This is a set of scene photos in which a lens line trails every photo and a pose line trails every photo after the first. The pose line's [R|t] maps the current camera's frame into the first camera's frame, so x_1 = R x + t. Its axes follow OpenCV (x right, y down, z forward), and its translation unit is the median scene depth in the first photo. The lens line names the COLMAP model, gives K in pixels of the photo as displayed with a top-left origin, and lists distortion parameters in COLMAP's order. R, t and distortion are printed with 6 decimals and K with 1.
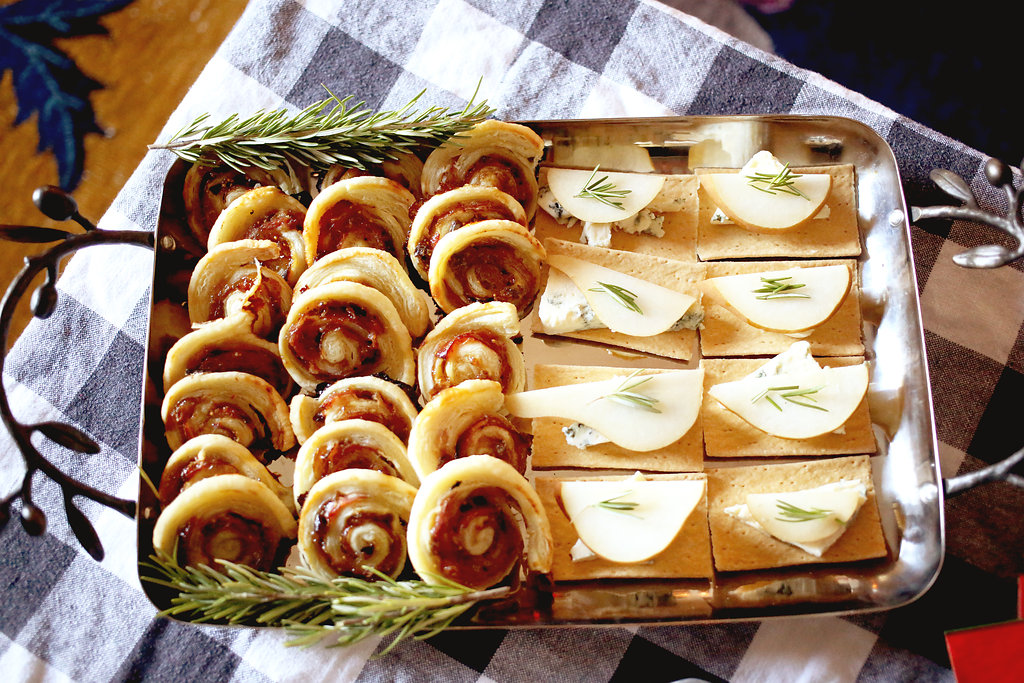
lens RADIAL K [[1134.6, 0, 513.3], [0, 1134.6, 342.4], [0, 0, 1]] dist [-0.040041, 0.000000]
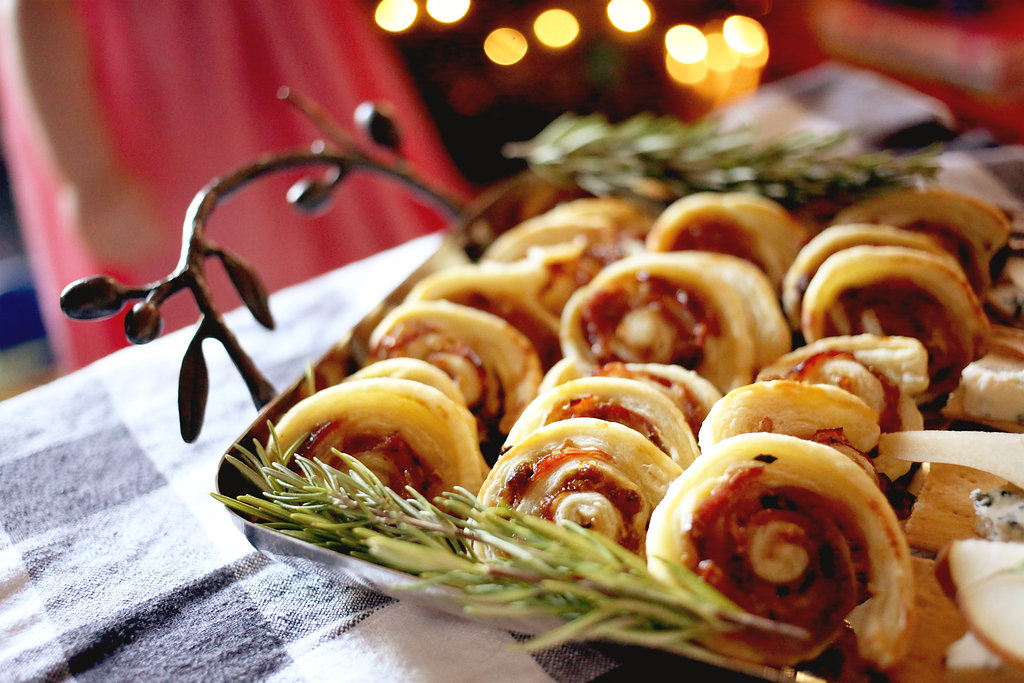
lens RADIAL K [[1202.1, 0, 509.7], [0, 1202.1, 343.4], [0, 0, 1]] dist [-0.051605, 0.000000]
pose [[0.897117, 0.191447, -0.398158, 0.059468], [-0.405193, 0.715721, -0.568825, 0.454863], [0.176070, 0.671633, 0.719658, 0.482554]]
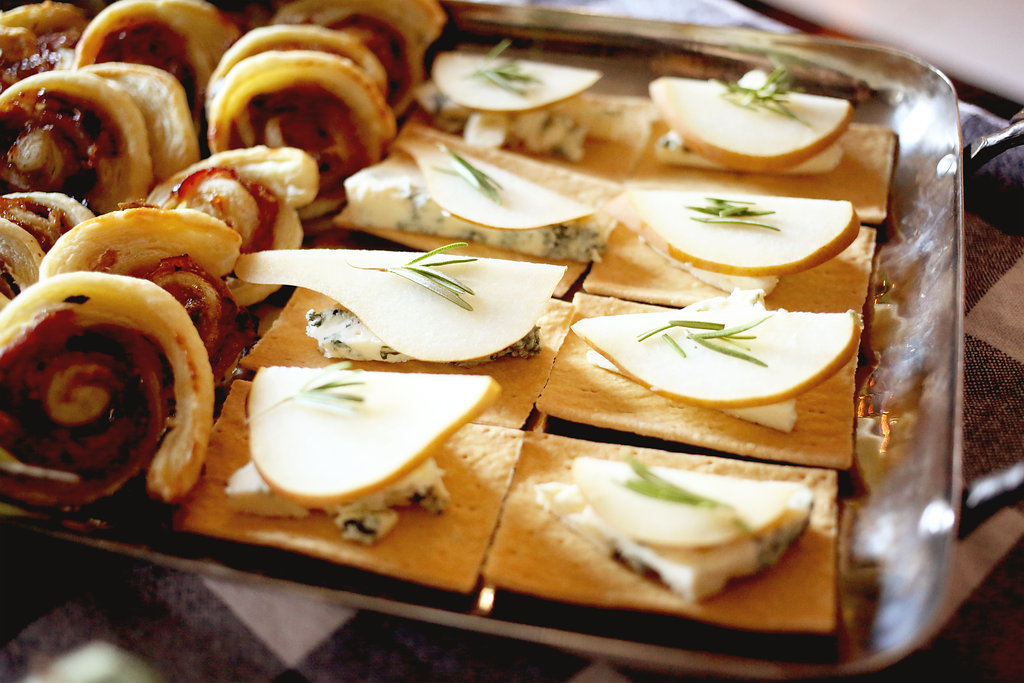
lens RADIAL K [[1202.1, 0, 508.2], [0, 1202.1, 345.7], [0, 0, 1]] dist [-0.051605, 0.000000]
pose [[0.959585, 0.199835, -0.198146, 0.268111], [-0.270141, 0.851418, -0.449567, 0.340030], [0.078866, 0.484925, 0.870992, 0.480812]]
